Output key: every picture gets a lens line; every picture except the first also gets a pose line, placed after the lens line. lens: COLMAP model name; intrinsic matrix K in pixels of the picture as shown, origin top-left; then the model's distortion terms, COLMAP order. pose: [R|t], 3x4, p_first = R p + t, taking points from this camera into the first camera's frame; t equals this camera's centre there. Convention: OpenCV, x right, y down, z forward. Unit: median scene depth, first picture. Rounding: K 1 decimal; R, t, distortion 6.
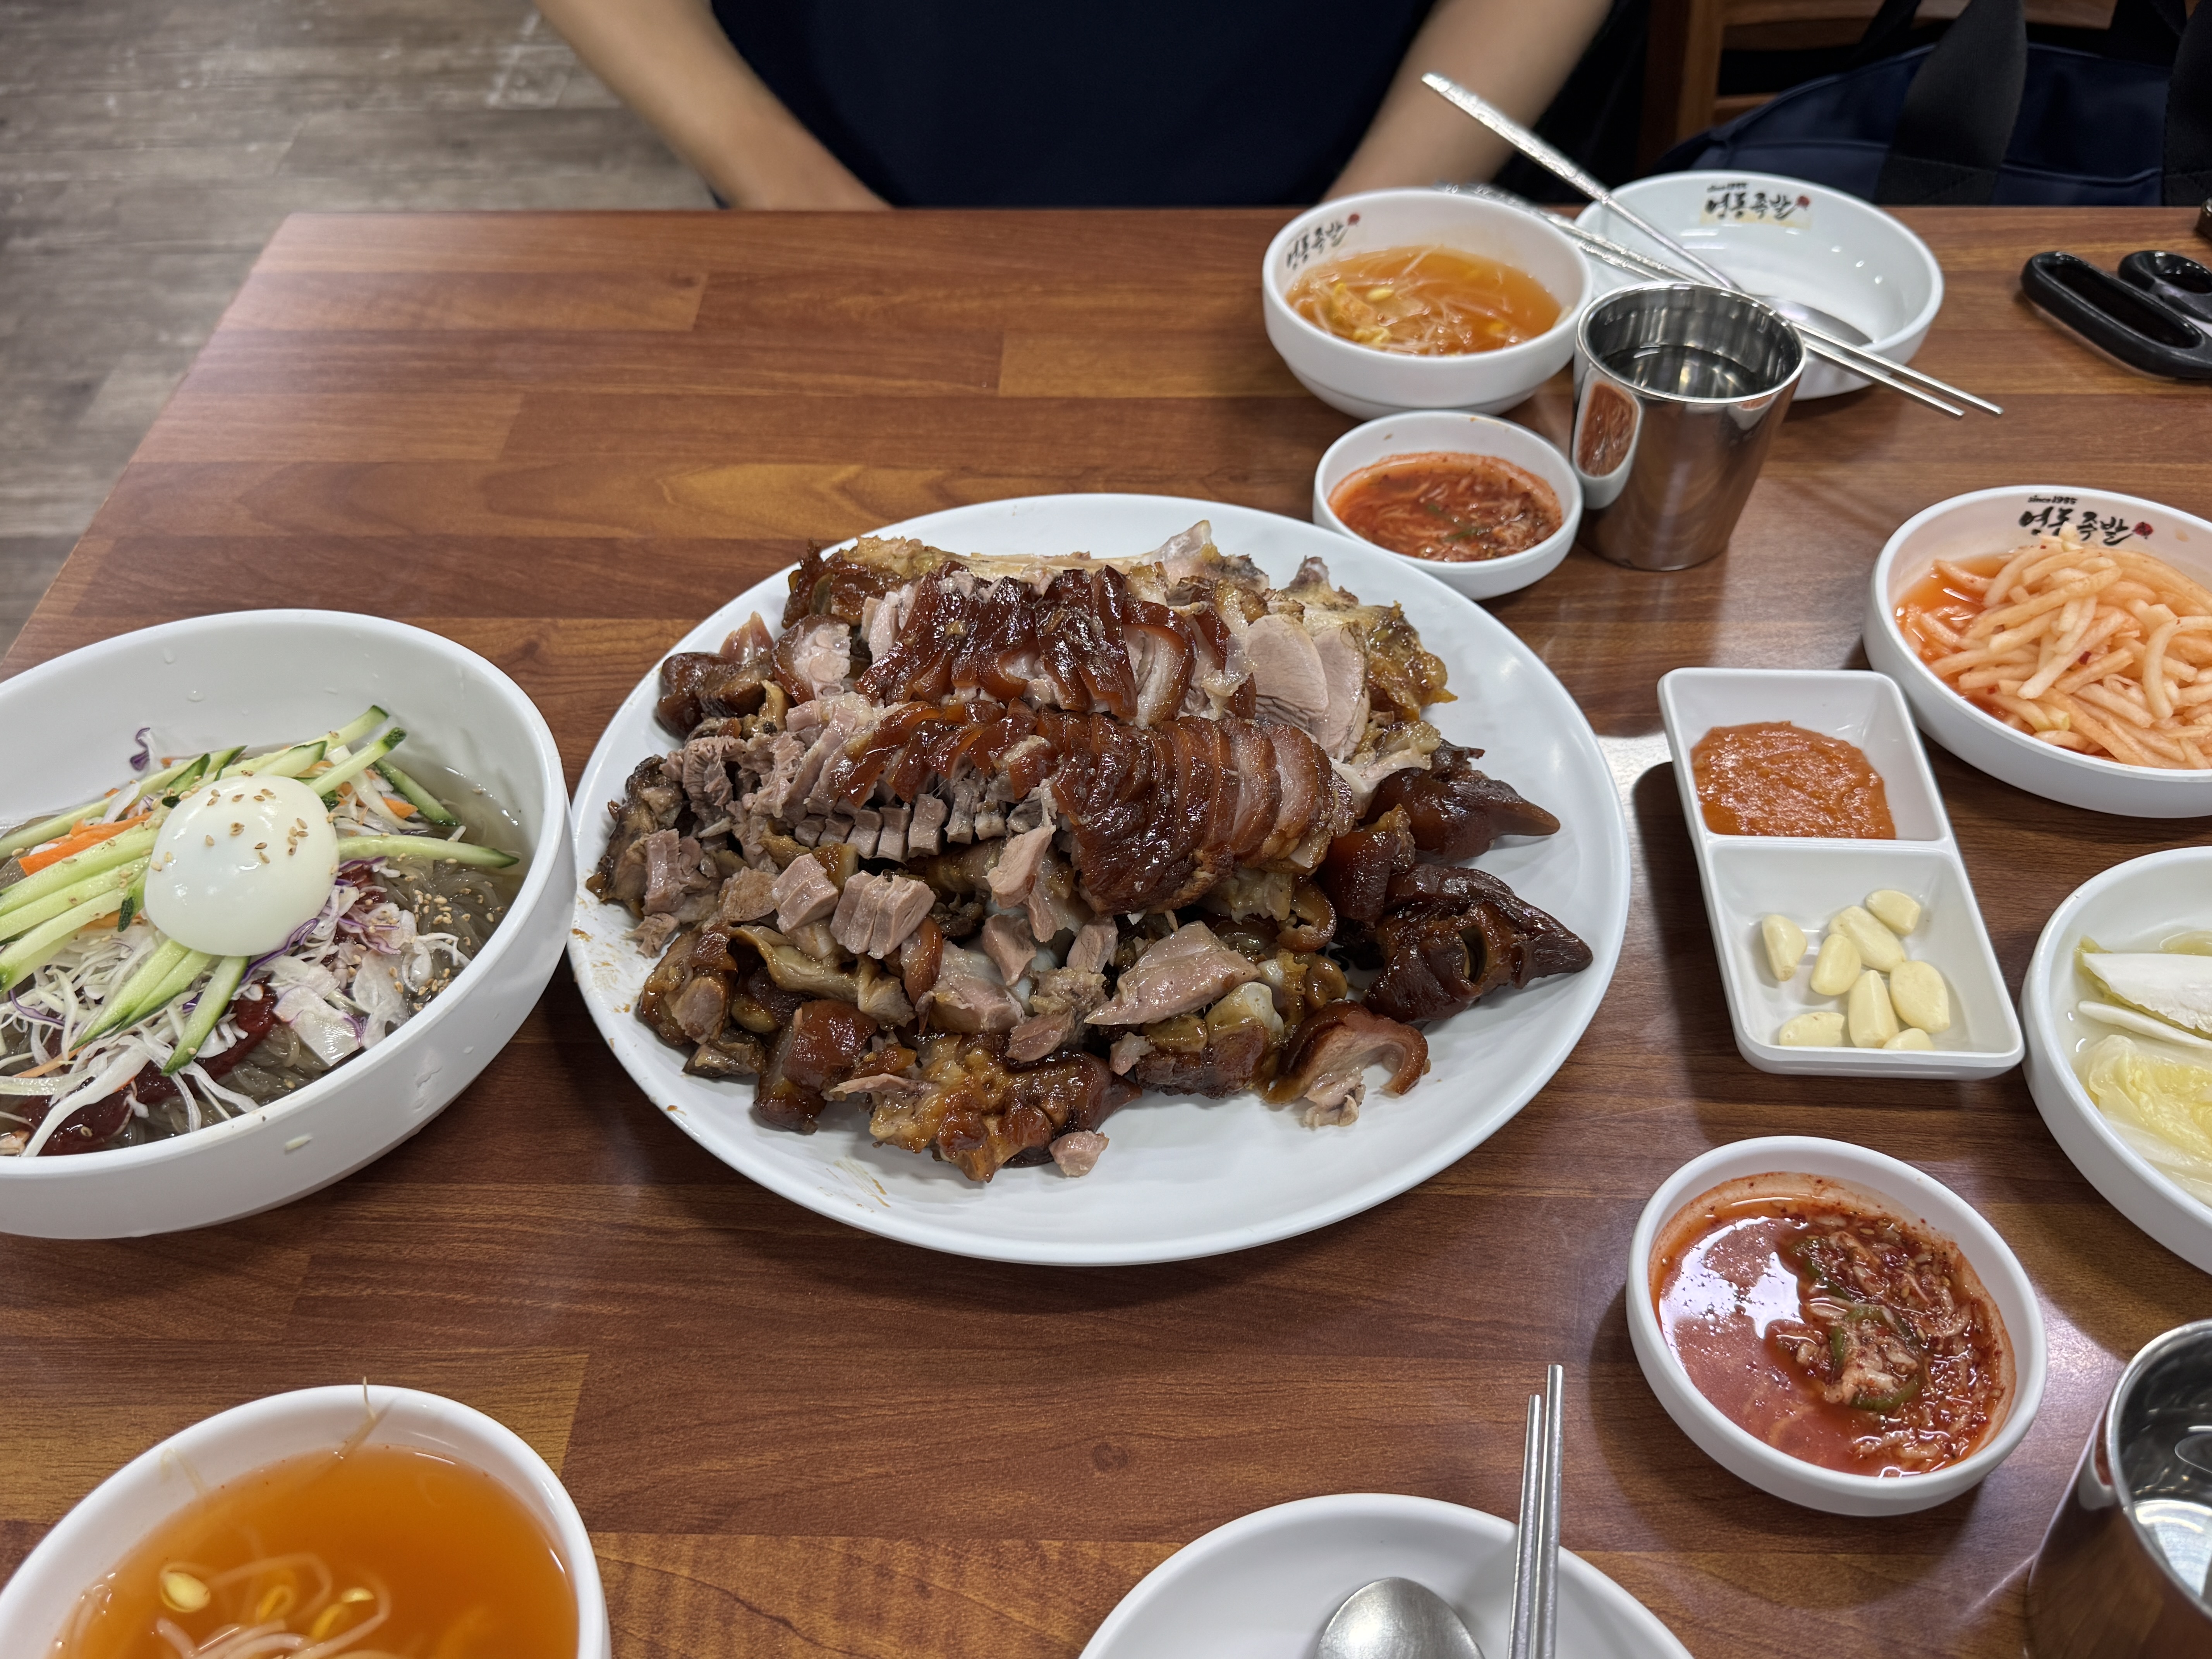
lens RADIAL K [[1881.0, 0, 1098.4], [0, 1881.0, 828.3], [0, 0, 1]] dist [0.053682, -0.124447]
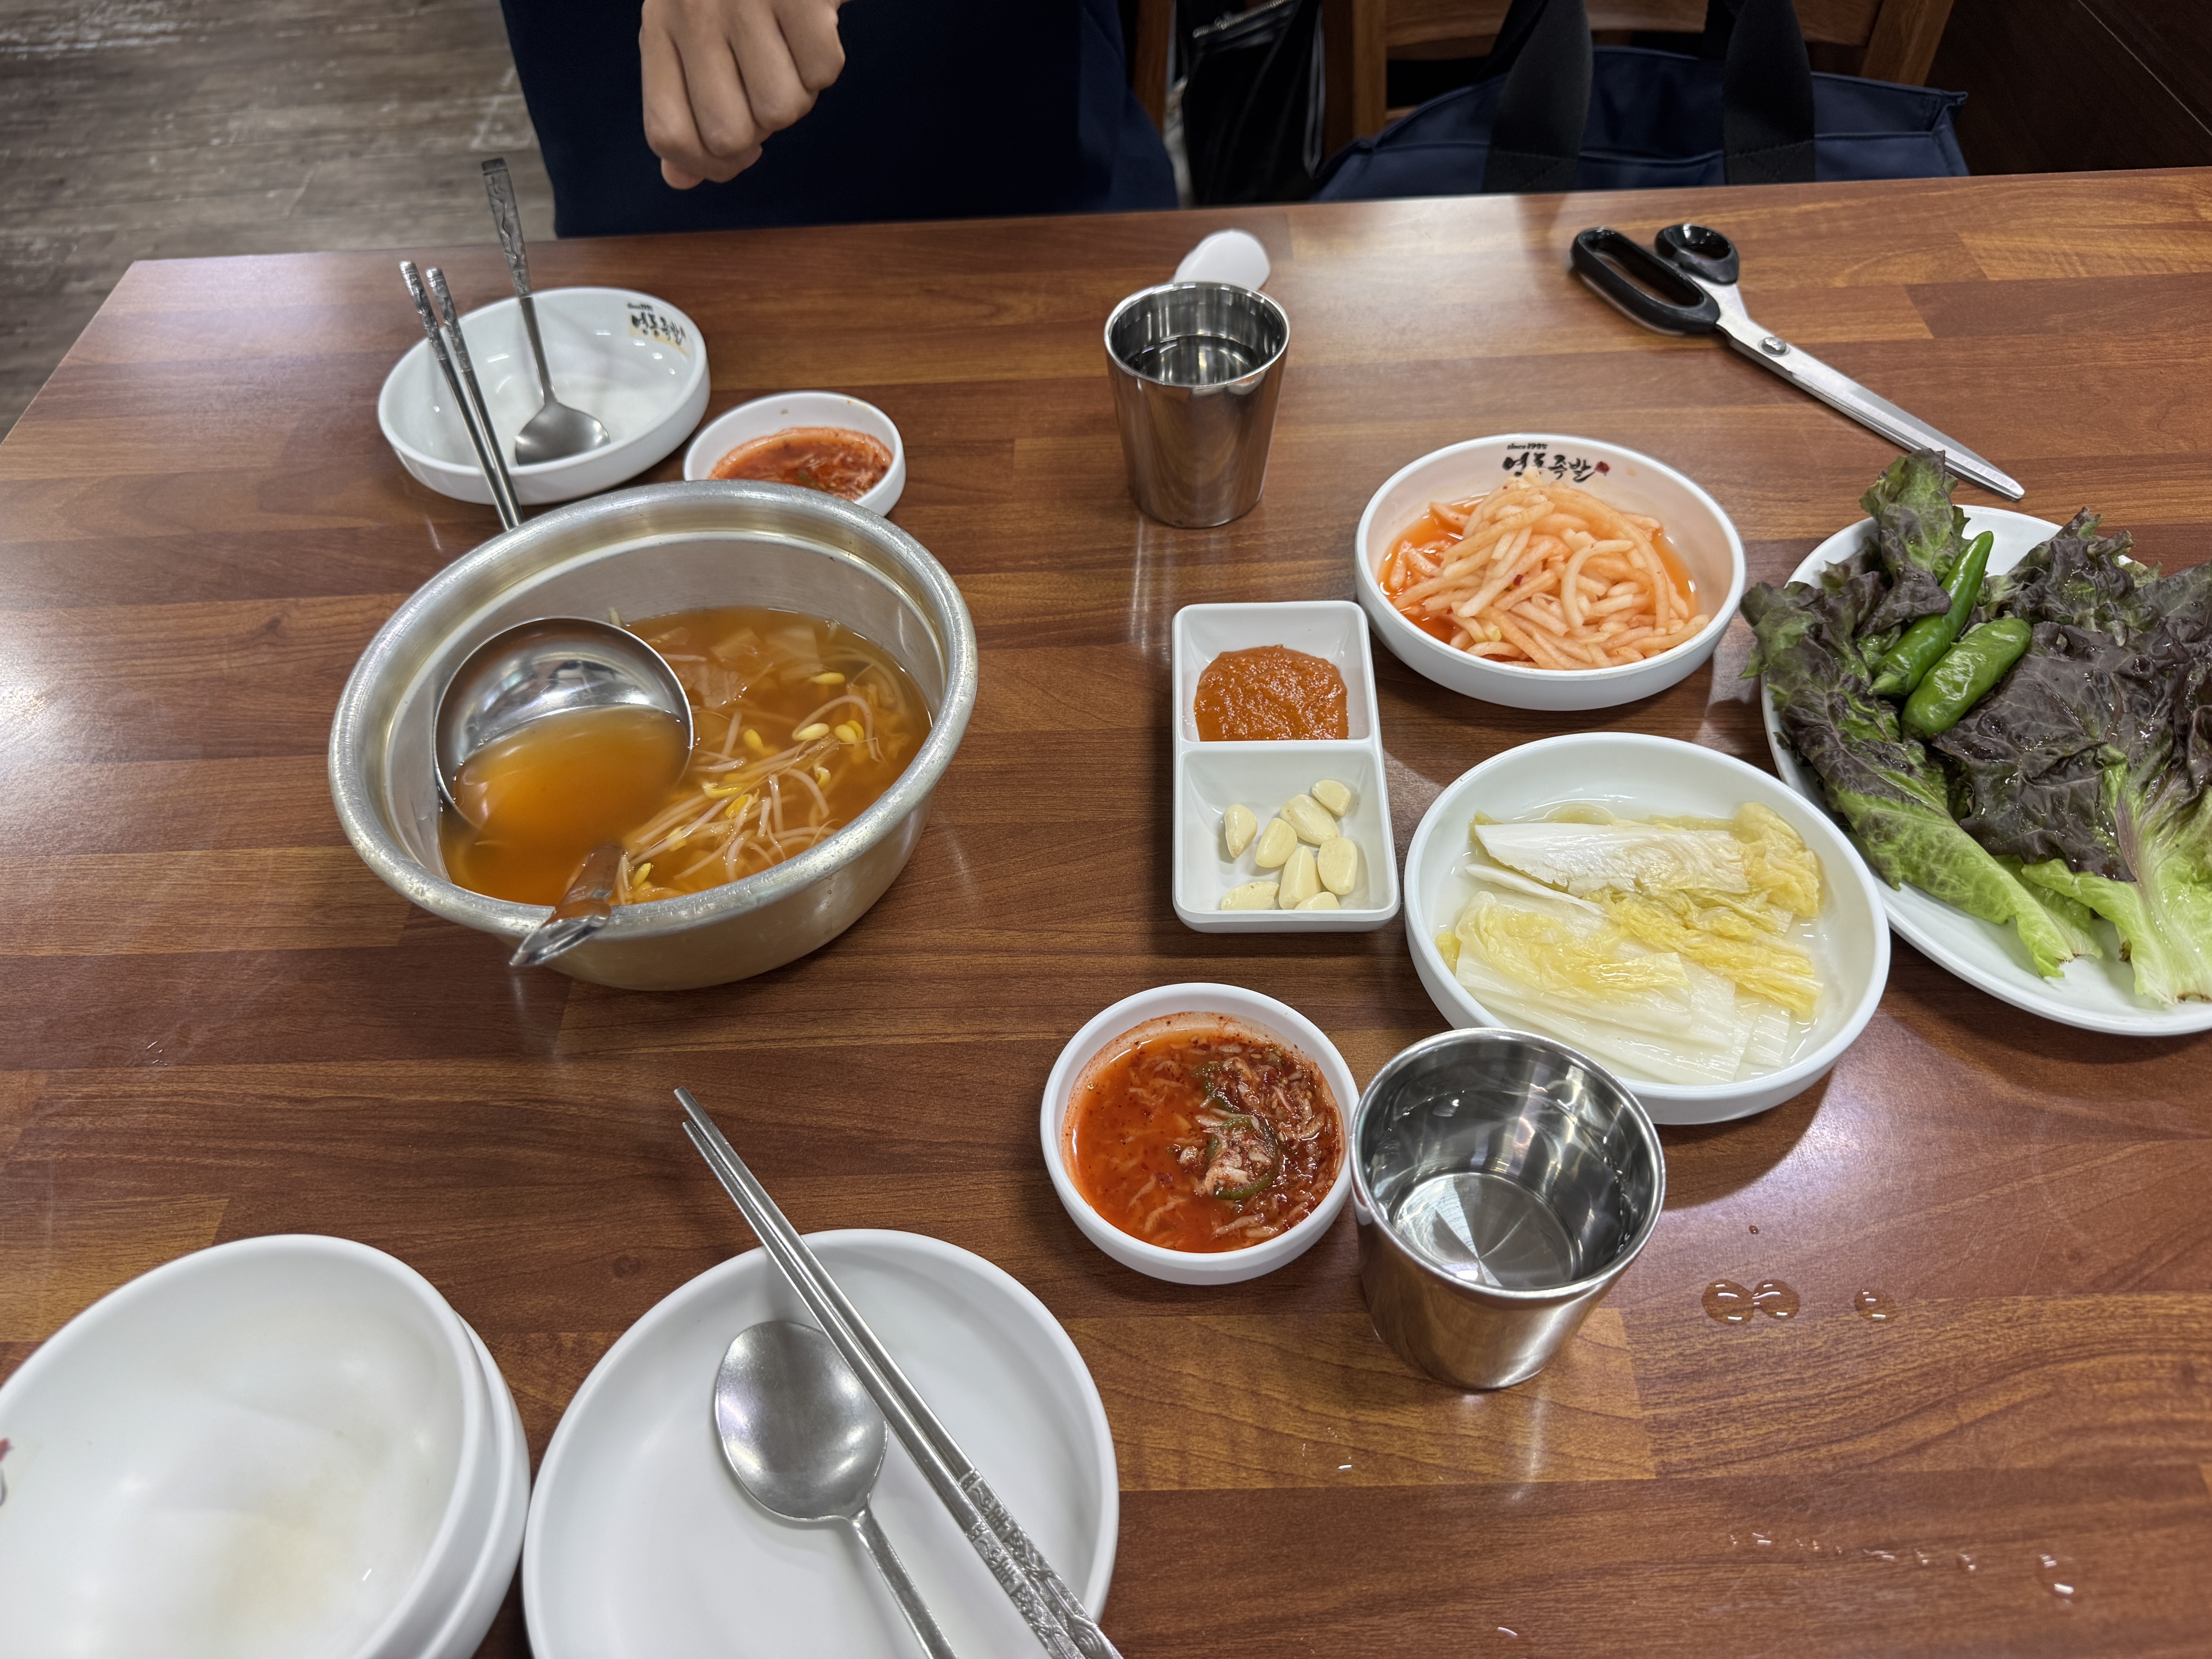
lens RADIAL K [[1572.3, 0, 1124.9], [0, 1572.3, 839.0], [0, 0, 1]] dist [0.025042, -0.059902]
pose [[0.999104, -0.042230, 0.002639, 0.283909], [0.041981, 0.997141, 0.062836, 0.001650], [-0.005285, -0.062669, 0.998020, -0.016892]]
